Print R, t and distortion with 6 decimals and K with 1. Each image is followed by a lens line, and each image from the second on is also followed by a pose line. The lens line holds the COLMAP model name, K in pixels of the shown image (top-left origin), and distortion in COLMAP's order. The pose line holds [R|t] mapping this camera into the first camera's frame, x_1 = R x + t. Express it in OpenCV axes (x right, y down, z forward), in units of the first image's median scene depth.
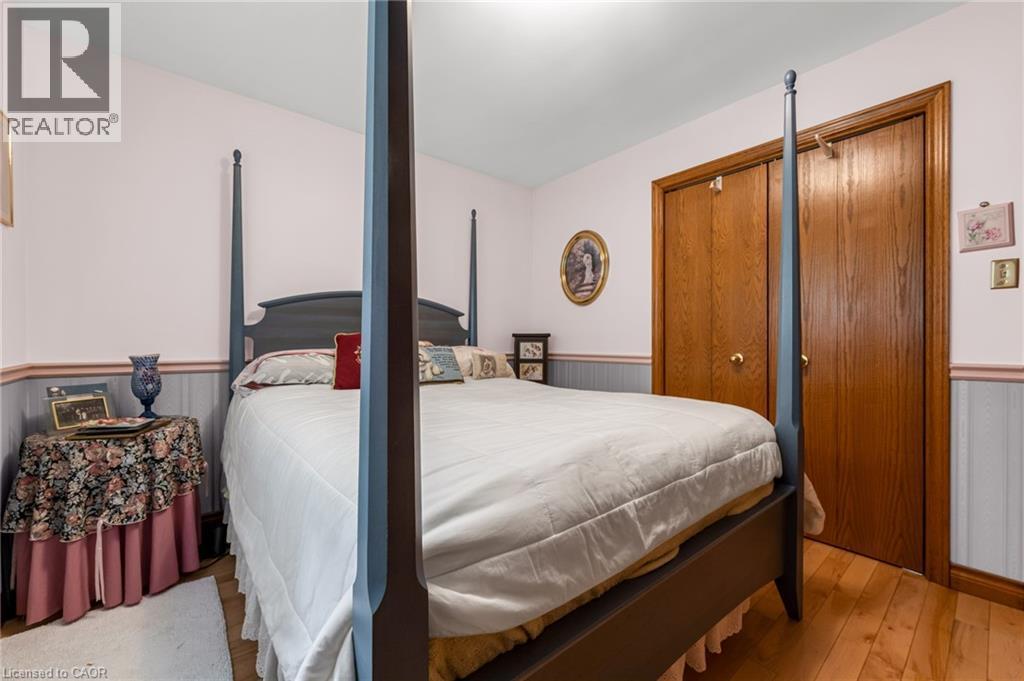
lens RADIAL K [[407.7, 0, 511.9], [0, 407.7, 351.9], [0, 0, 1]] dist [-0.001007, -0.000022]
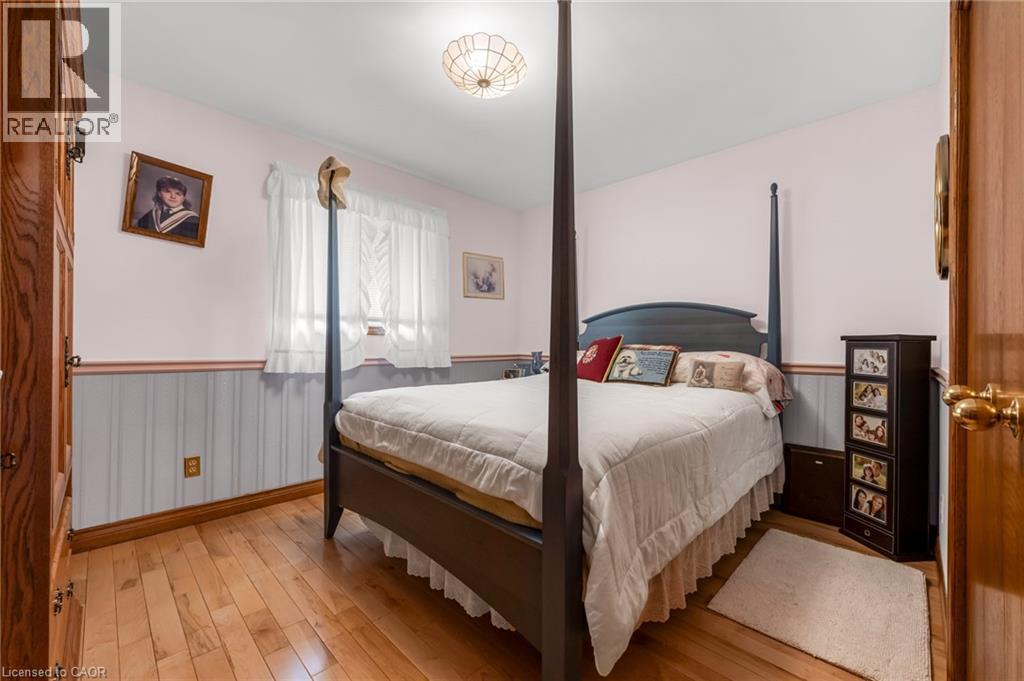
lens RADIAL K [[405.1, 0, 509.7], [0, 405.1, 342.0], [0, 0, 1]] dist [0.000045, 0.000073]
pose [[0.094950, -0.002126, -0.995480, 0.692449], [-0.031768, 0.999482, -0.005164, -0.015163], [0.994975, 0.032114, 0.094833, 0.416212]]
